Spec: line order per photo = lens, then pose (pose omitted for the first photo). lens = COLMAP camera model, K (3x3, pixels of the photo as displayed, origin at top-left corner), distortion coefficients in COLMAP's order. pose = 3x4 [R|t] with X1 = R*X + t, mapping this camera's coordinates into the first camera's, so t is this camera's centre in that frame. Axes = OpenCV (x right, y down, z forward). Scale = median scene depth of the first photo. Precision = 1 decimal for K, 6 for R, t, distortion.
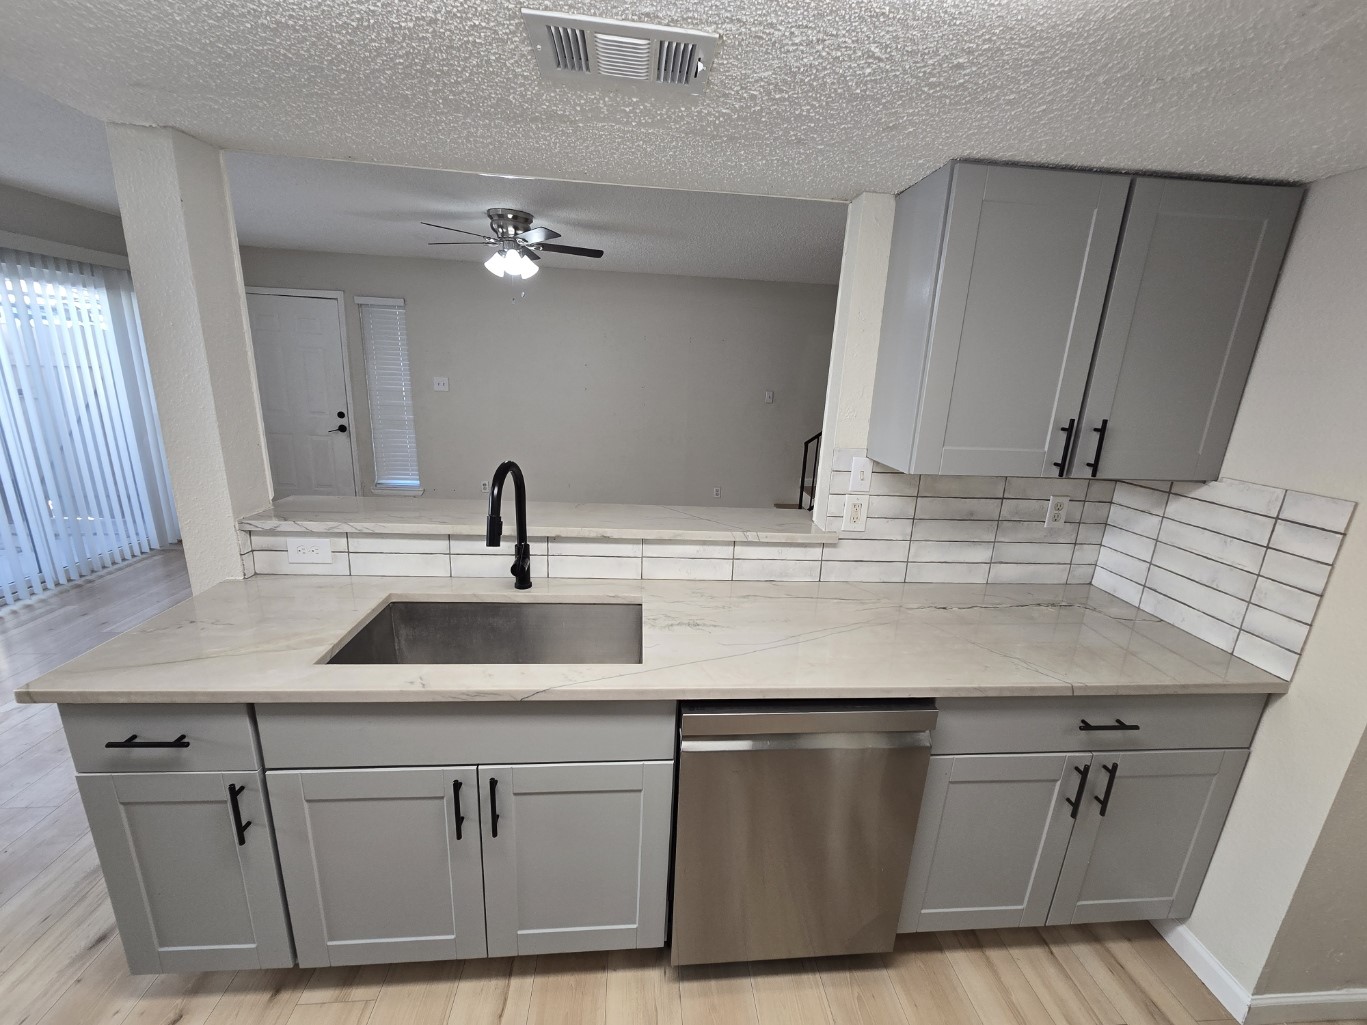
lens RADIAL K [[569.5, 0, 683.5], [0, 569.5, 512.5], [0, 0, 1]] dist [-0.000948, -0.000088]
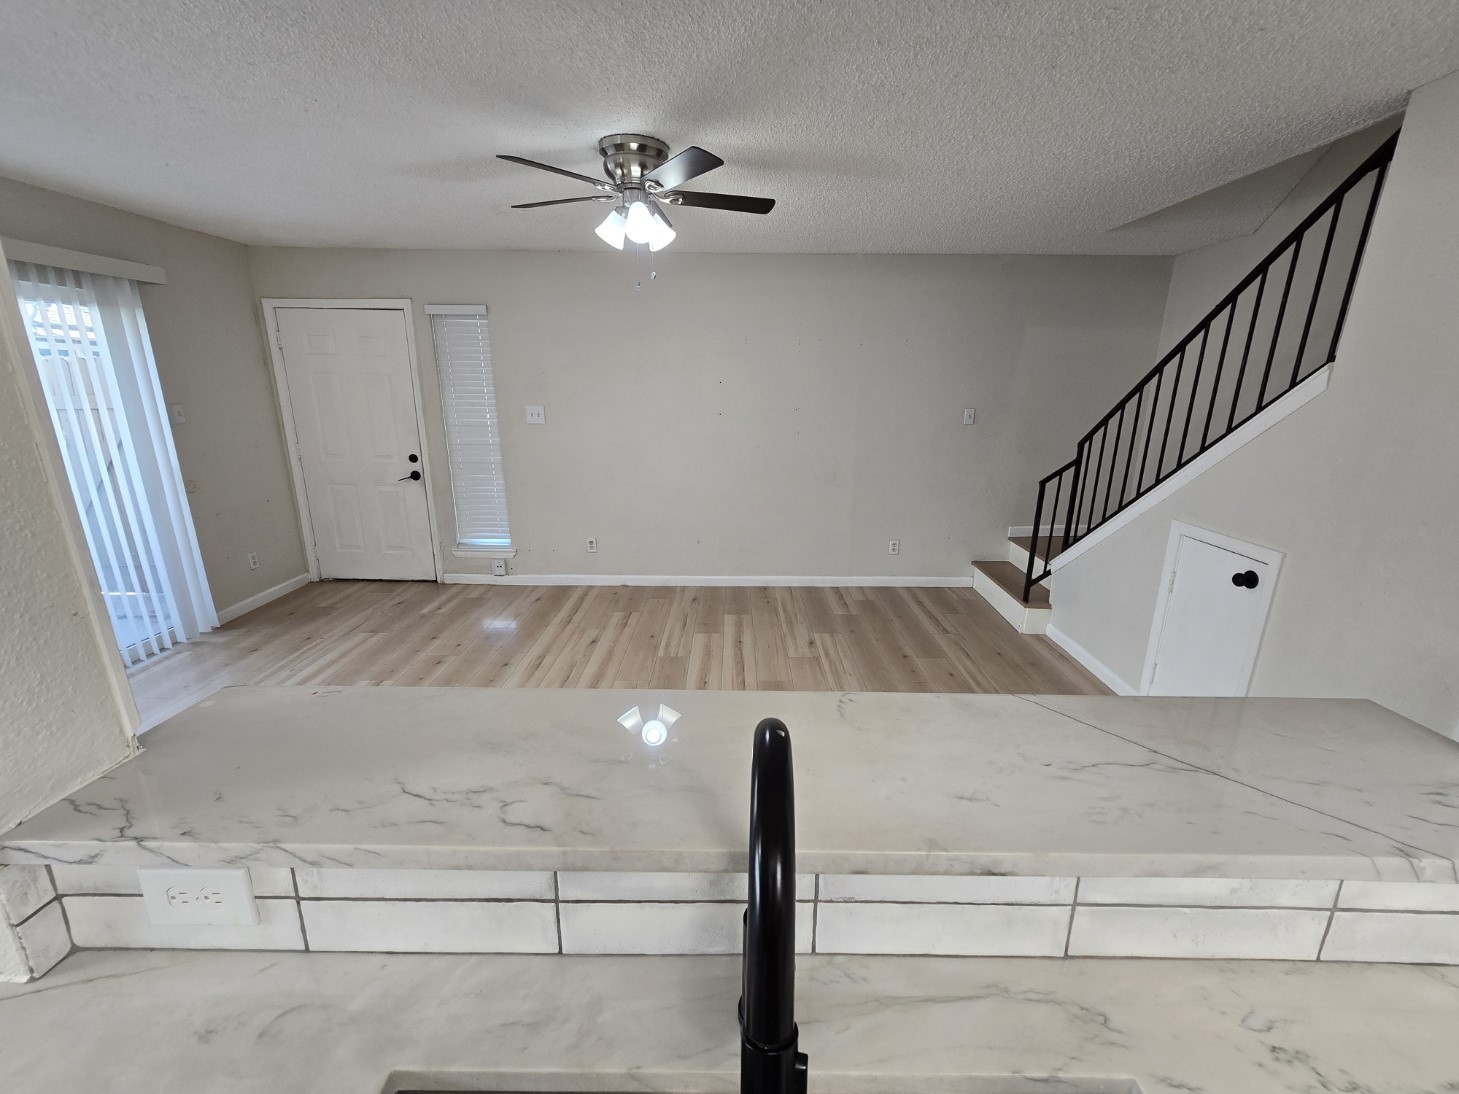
lens RADIAL K [[599.5, 0, 724.1], [0, 599.5, 546.5], [0, 0, 1]] dist [-0.003136, -0.000561]
pose [[0.994621, -0.011964, -0.102890, -0.232233], [0.013567, 0.999797, 0.014894, -0.144593], [0.102691, -0.016210, 0.994581, 0.562192]]
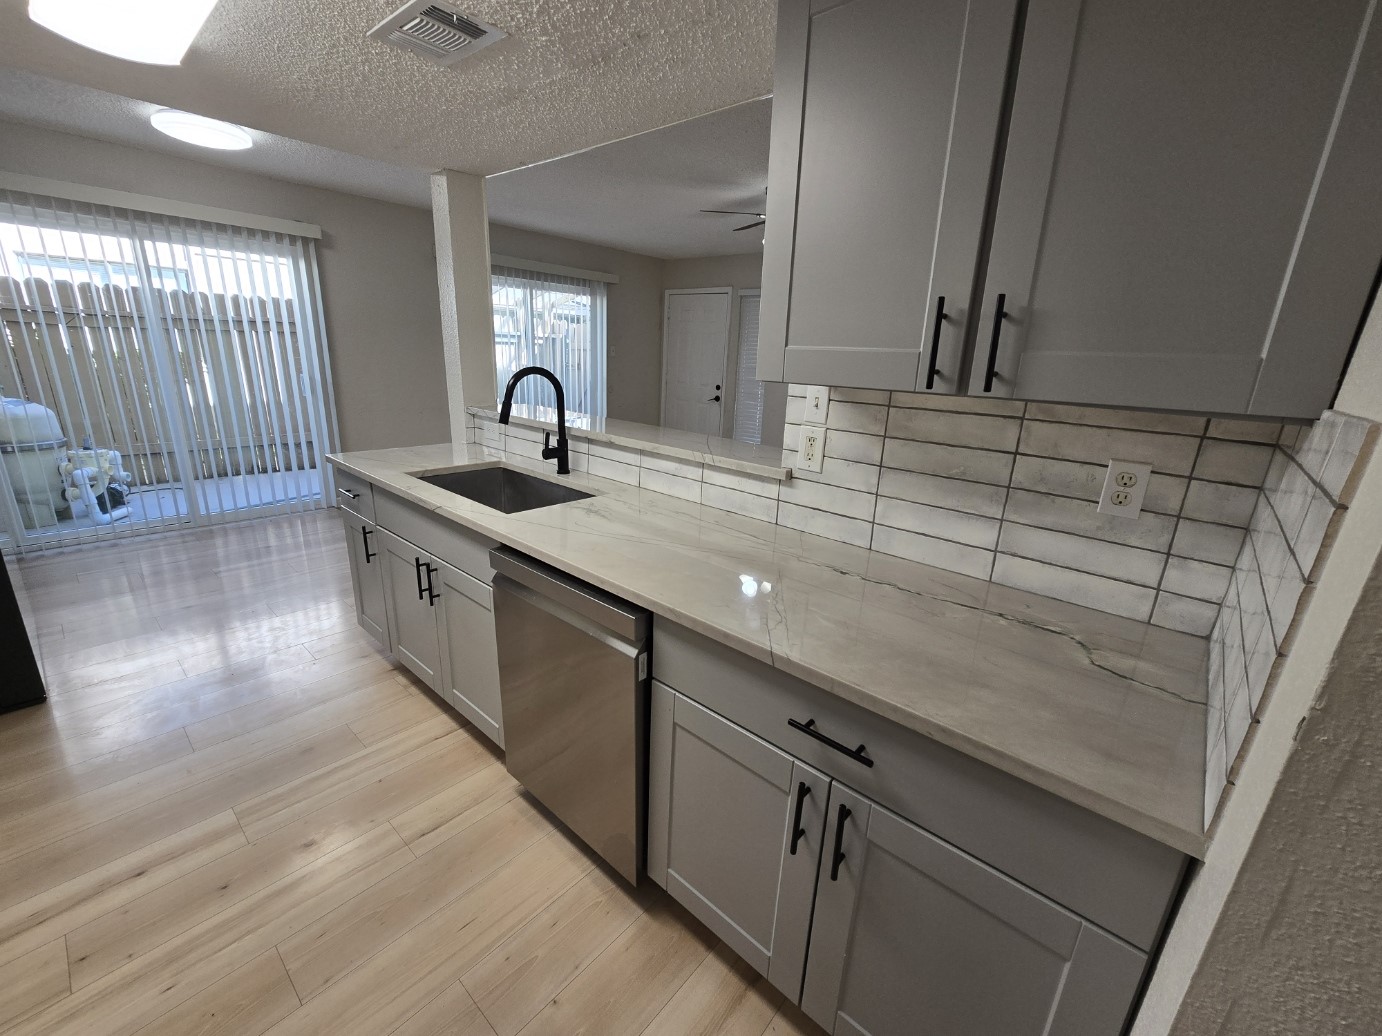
lens RADIAL K [[570.2, 0, 691.0], [0, 570.2, 518.0], [0, 0, 1]] dist [-0.003652, -0.000066]
pose [[0.685121, 0.189110, -0.703453, 0.742373], [-0.194097, 0.978193, 0.073929, 0.068926], [0.702094, 0.085888, 0.706886, 0.266405]]
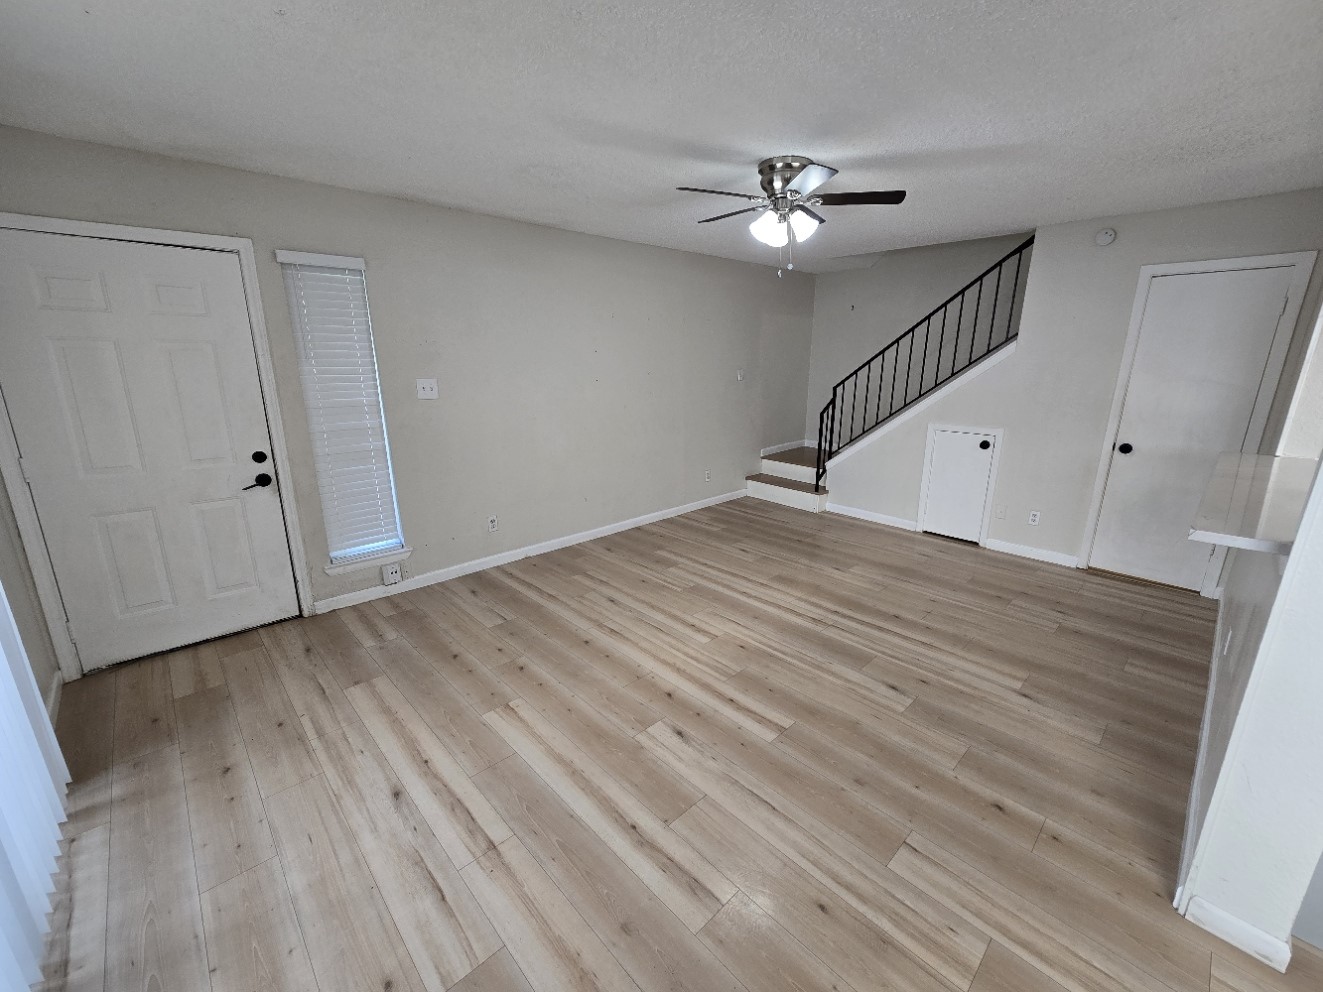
lens RADIAL K [[552.8, 0, 661.5], [0, 552.8, 496.0], [0, 0, 1]] dist [0.000493, -0.000201]
pose [[0.784304, -0.199266, 0.587503, -1.596386], [0.188039, 0.978819, 0.080963, -0.262833], [-0.591193, 0.046974, 0.805161, 0.808535]]
